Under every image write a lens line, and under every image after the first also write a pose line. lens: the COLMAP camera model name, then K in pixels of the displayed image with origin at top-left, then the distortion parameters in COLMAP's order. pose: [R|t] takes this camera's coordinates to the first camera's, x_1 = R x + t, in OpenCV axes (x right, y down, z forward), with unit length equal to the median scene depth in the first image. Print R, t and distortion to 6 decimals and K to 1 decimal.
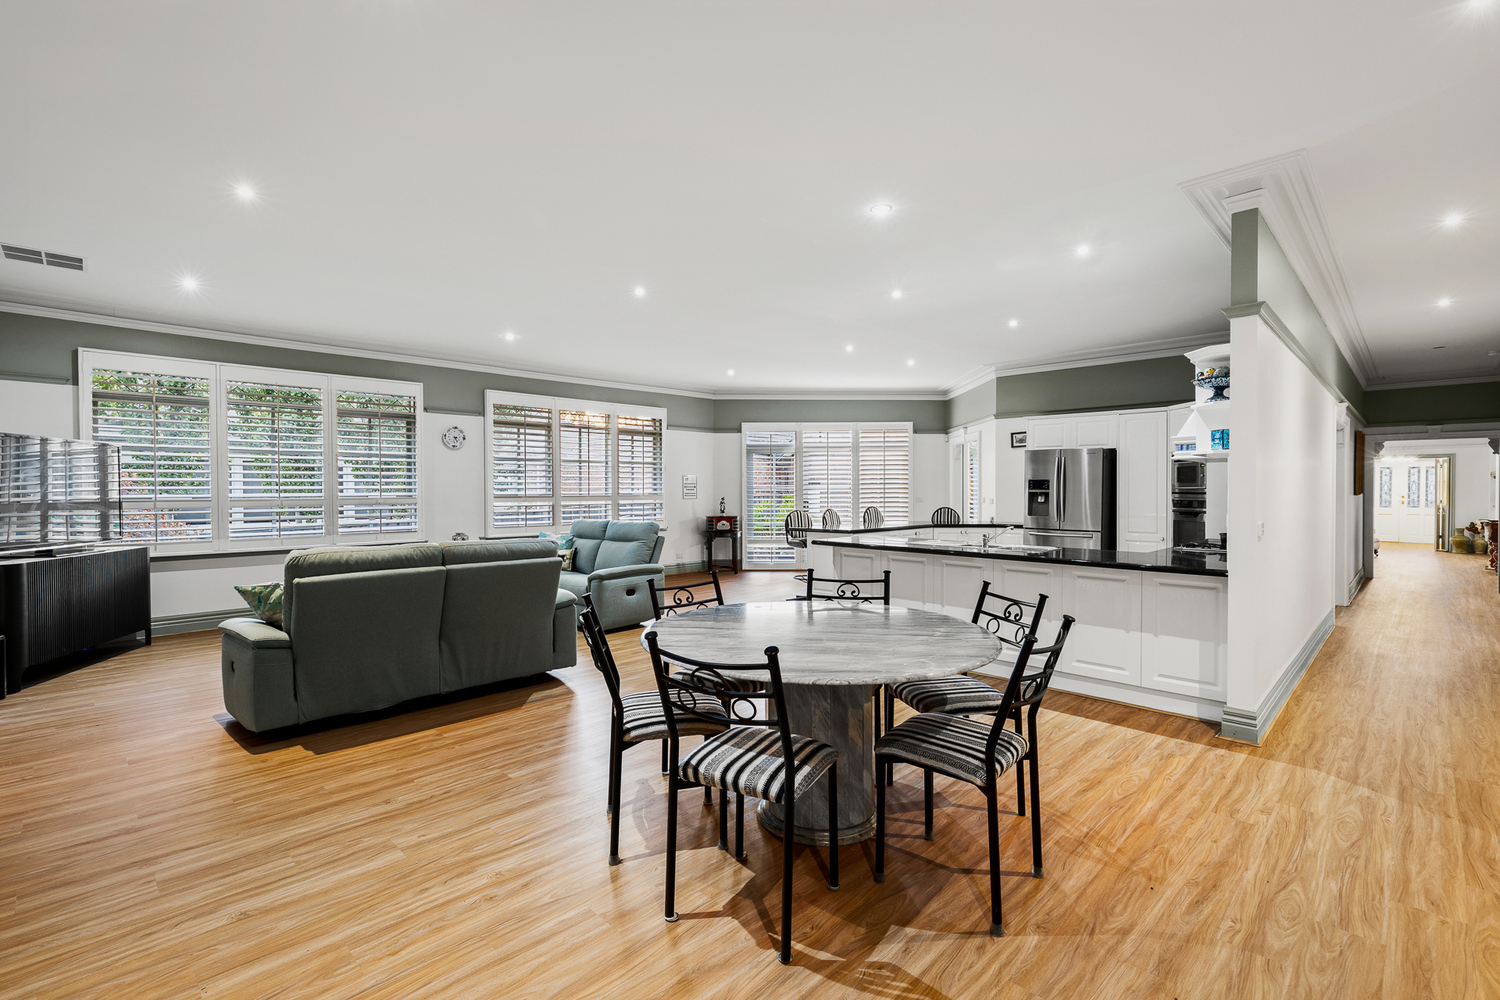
lens RADIAL K [[685.5, 0, 766.1], [0, 685.5, 493.5], [0, 0, 1]] dist [0.001332, -0.000516]
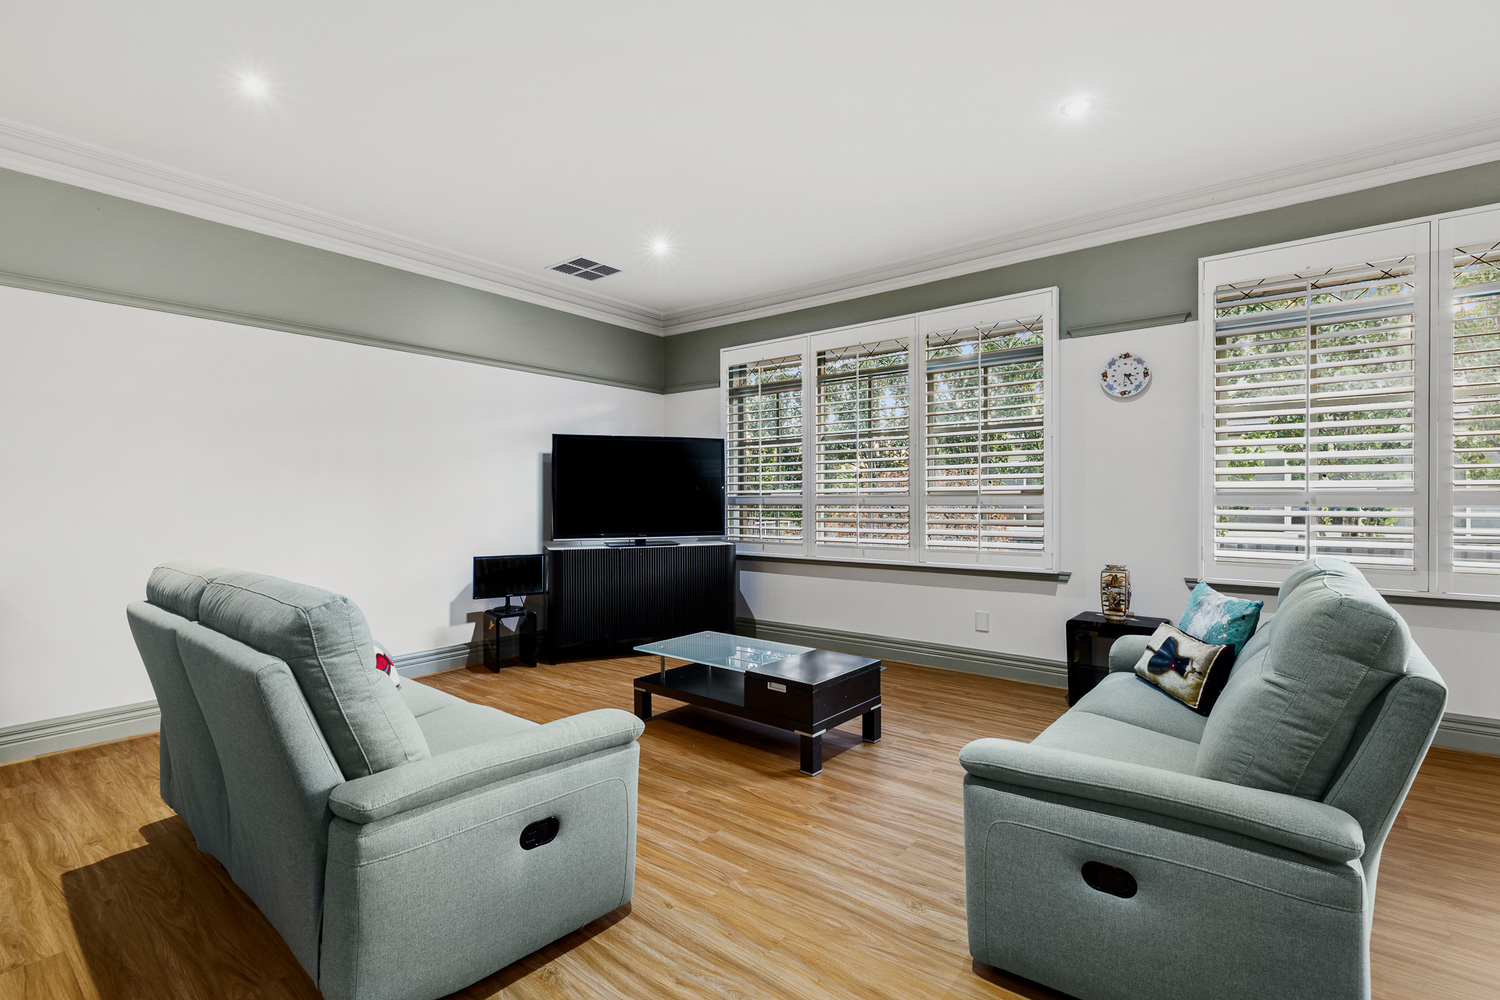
lens RADIAL K [[685.5, 0, 766.1], [0, 685.5, 493.5], [0, 0, 1]] dist [0.001332, -0.000516]
pose [[0.090835, -0.002424, -0.995863, 0.040211], [0.001117, 0.999997, -0.002332, 0.009374], [0.995865, -0.000900, 0.090837, 0.955963]]
